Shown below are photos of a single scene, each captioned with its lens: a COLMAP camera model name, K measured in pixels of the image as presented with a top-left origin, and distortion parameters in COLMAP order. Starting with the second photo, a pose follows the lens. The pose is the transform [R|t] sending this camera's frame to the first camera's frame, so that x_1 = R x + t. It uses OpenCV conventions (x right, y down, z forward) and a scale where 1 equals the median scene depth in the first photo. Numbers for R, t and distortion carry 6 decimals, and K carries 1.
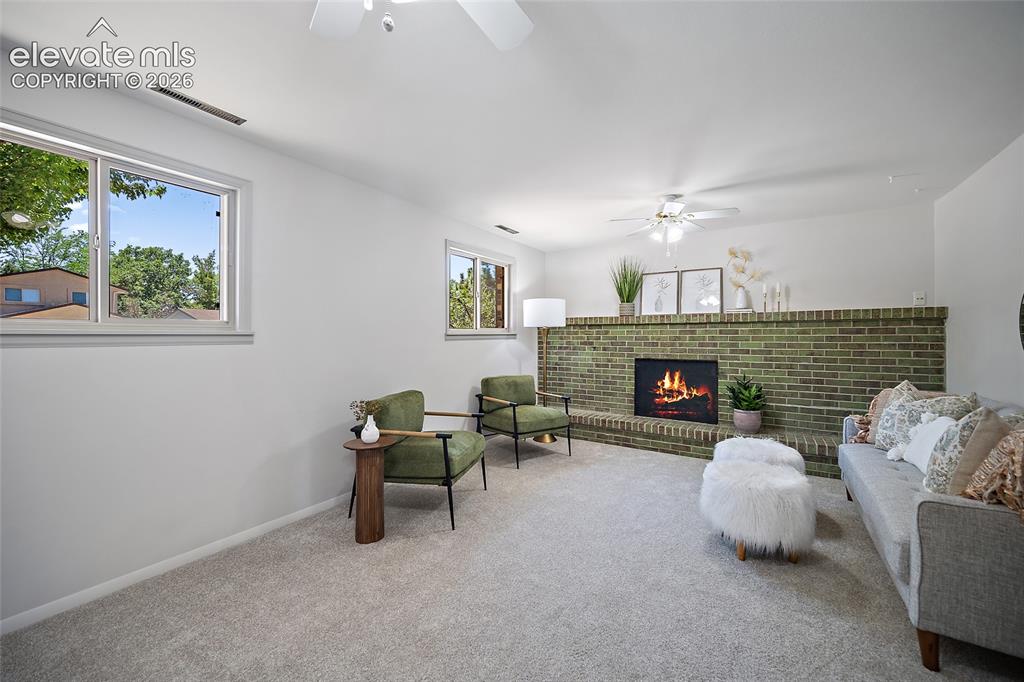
lens RADIAL K [[404.9, 0, 515.8], [0, 404.9, 337.3], [0, 0, 1]] dist [-0.000136, 0.000022]
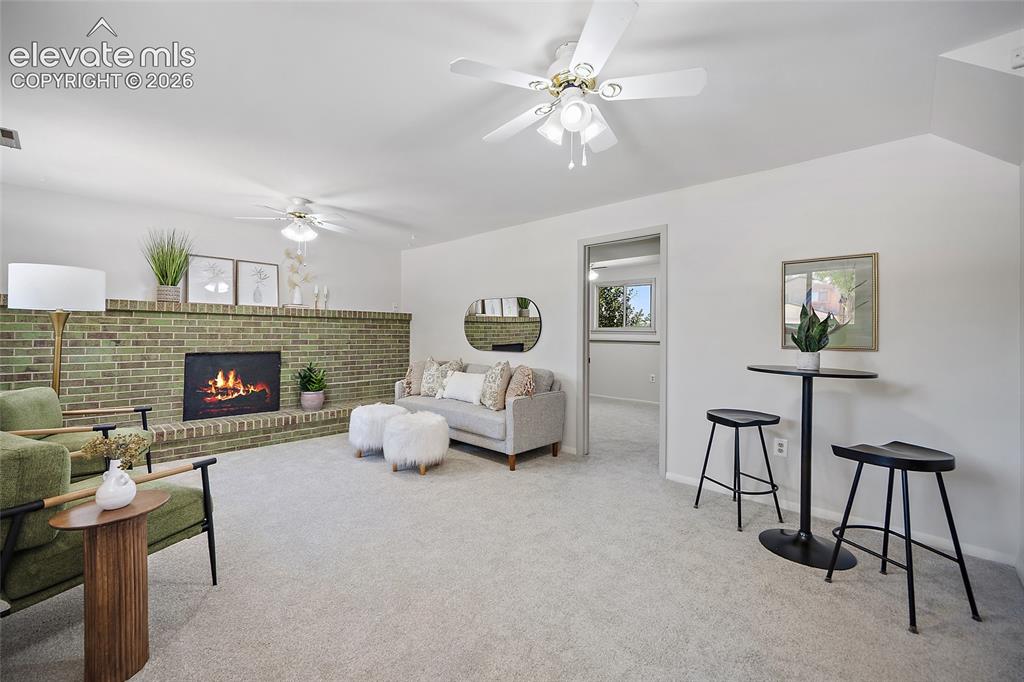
lens RADIAL K [[404.9, 0, 515.8], [0, 404.9, 337.3], [0, 0, 1]] dist [-0.000136, 0.000022]
pose [[0.192863, -0.007590, 0.981196, -0.438351], [-0.010069, 0.999902, 0.009714, 0.003844], [-0.981174, -0.011753, 0.192768, 0.179644]]
